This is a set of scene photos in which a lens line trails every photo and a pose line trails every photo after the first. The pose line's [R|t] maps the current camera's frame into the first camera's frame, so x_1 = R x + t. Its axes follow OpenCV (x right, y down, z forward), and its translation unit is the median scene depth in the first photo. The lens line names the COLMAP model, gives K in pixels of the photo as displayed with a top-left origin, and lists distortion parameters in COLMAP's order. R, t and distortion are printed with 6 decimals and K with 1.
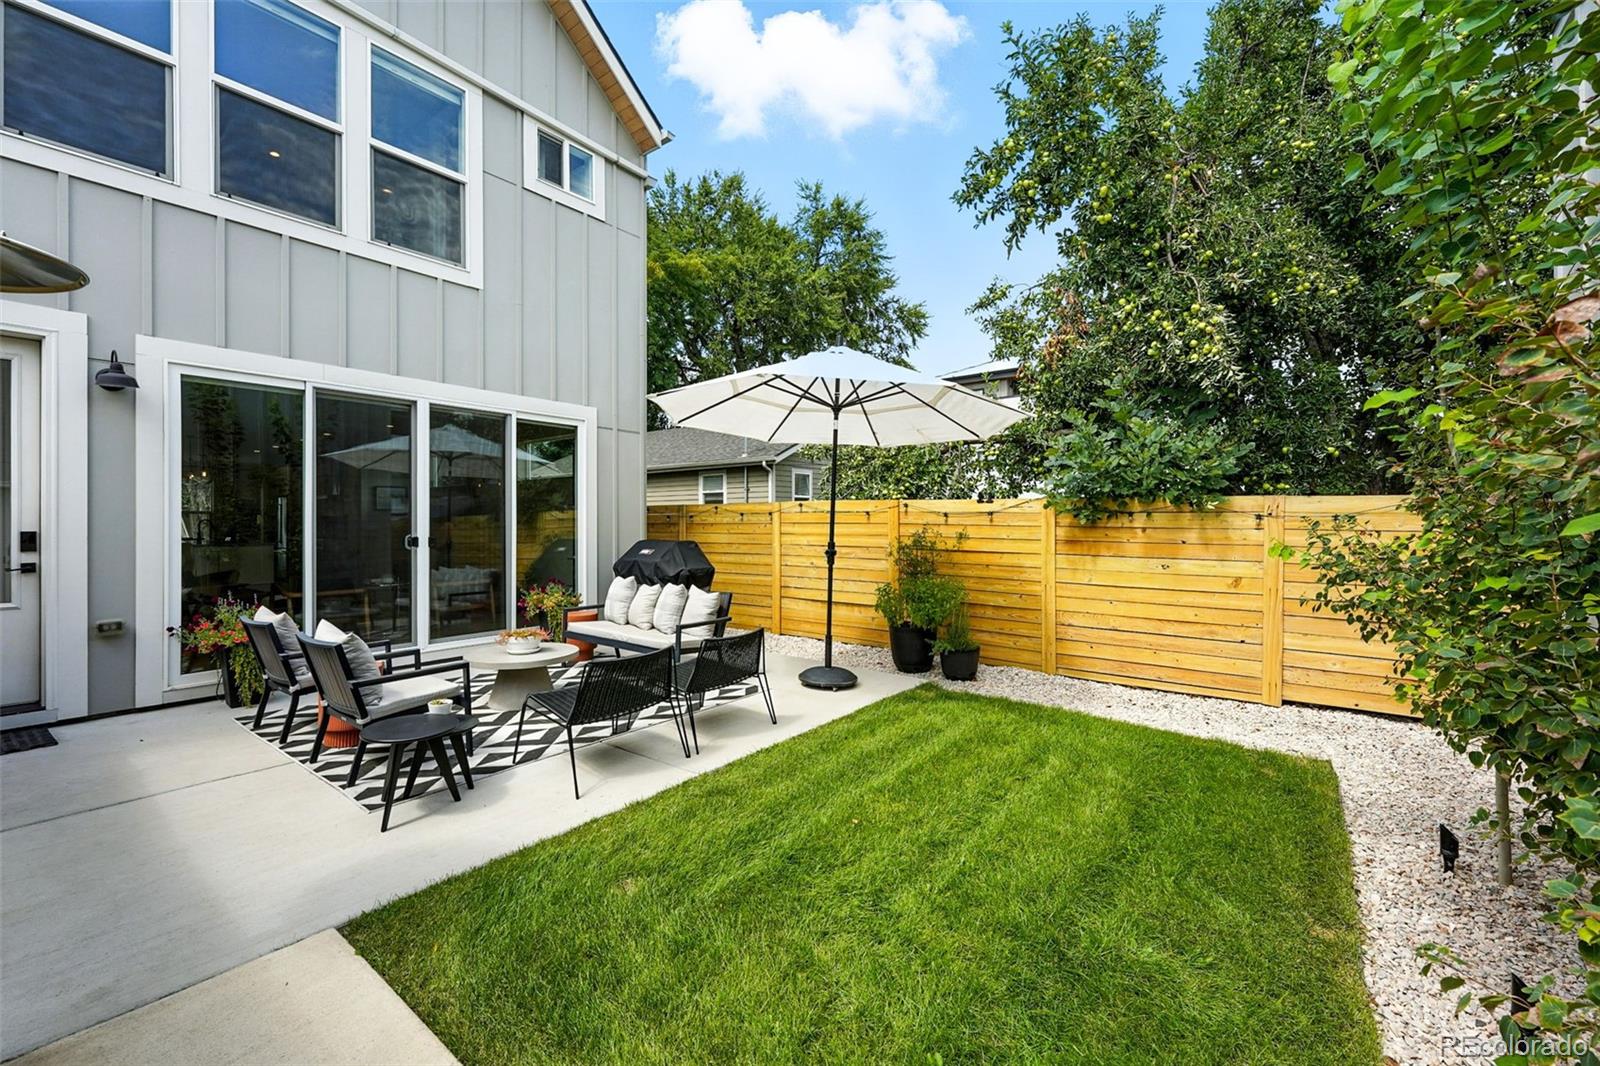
lens RADIAL K [[652.1, 0, 793.0], [0, 652.1, 527.9], [0, 0, 1]] dist [-0.003388, 0.000105]
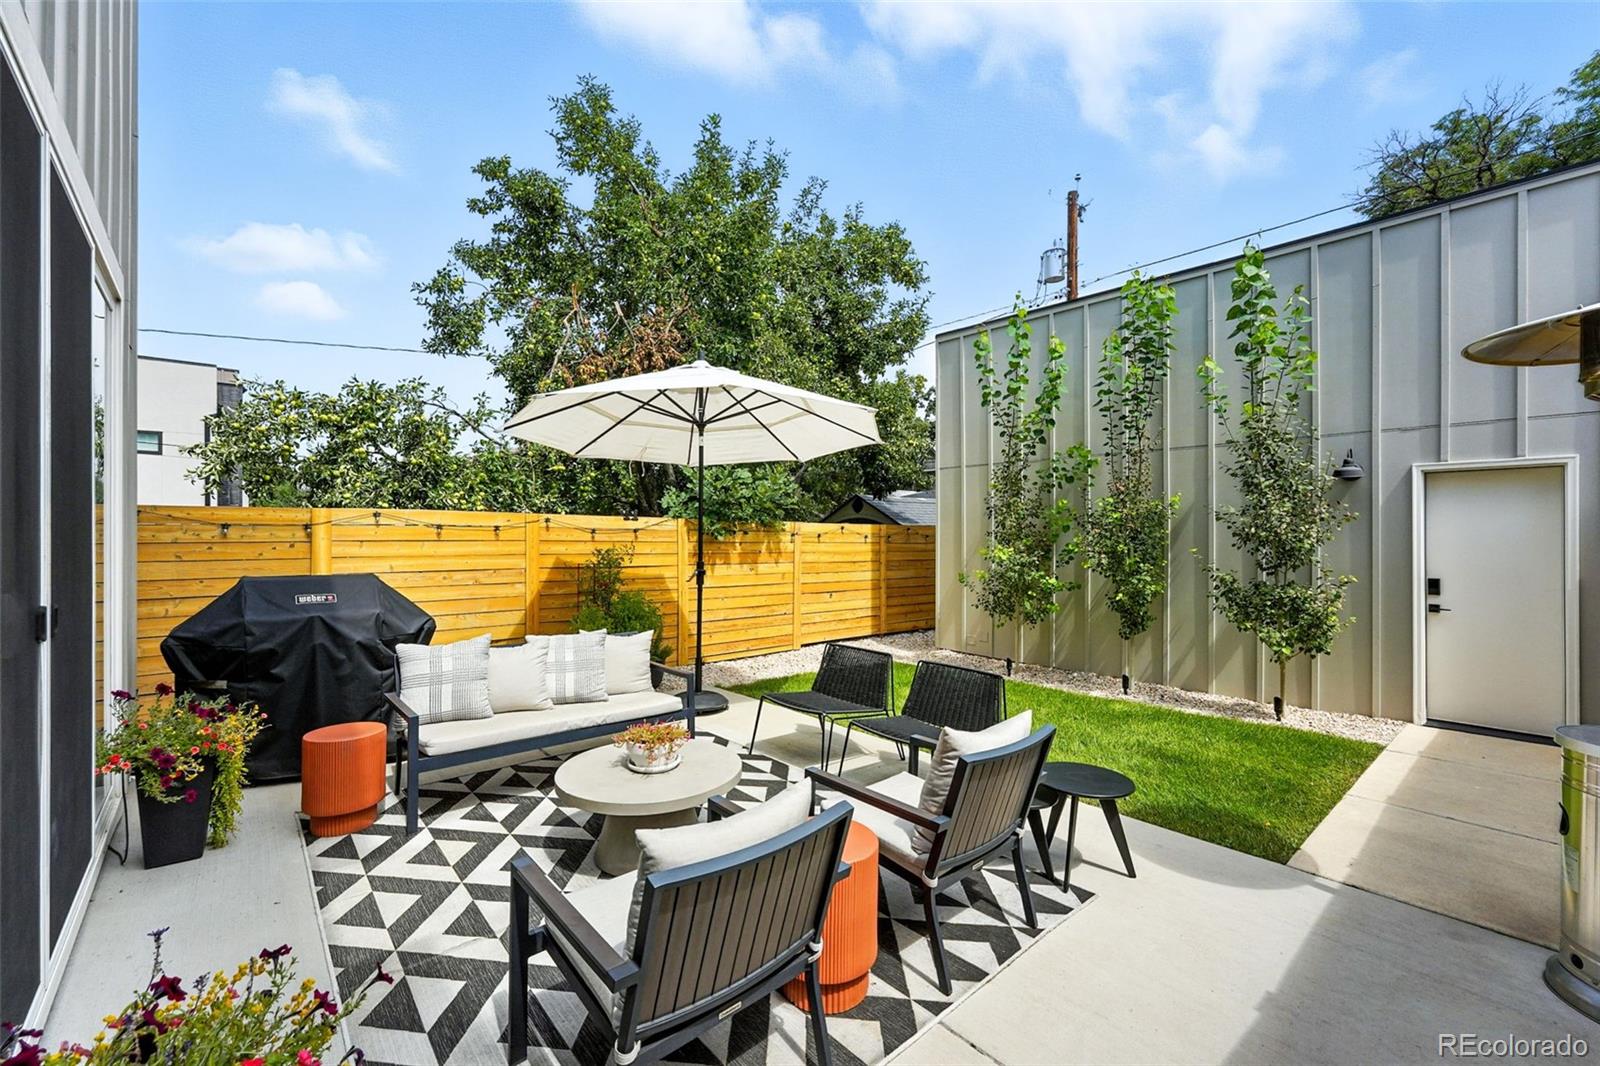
lens RADIAL K [[652.1, 0, 793.3], [0, 652.1, 532.9], [0, 0, 1]] dist [-0.003388, 0.000105]
pose [[0.185085, 0.001615, 0.982721, -0.833886], [0.006657, 0.999974, -0.002897, -0.016128], [-0.982700, 0.007078, 0.185070, 0.656732]]
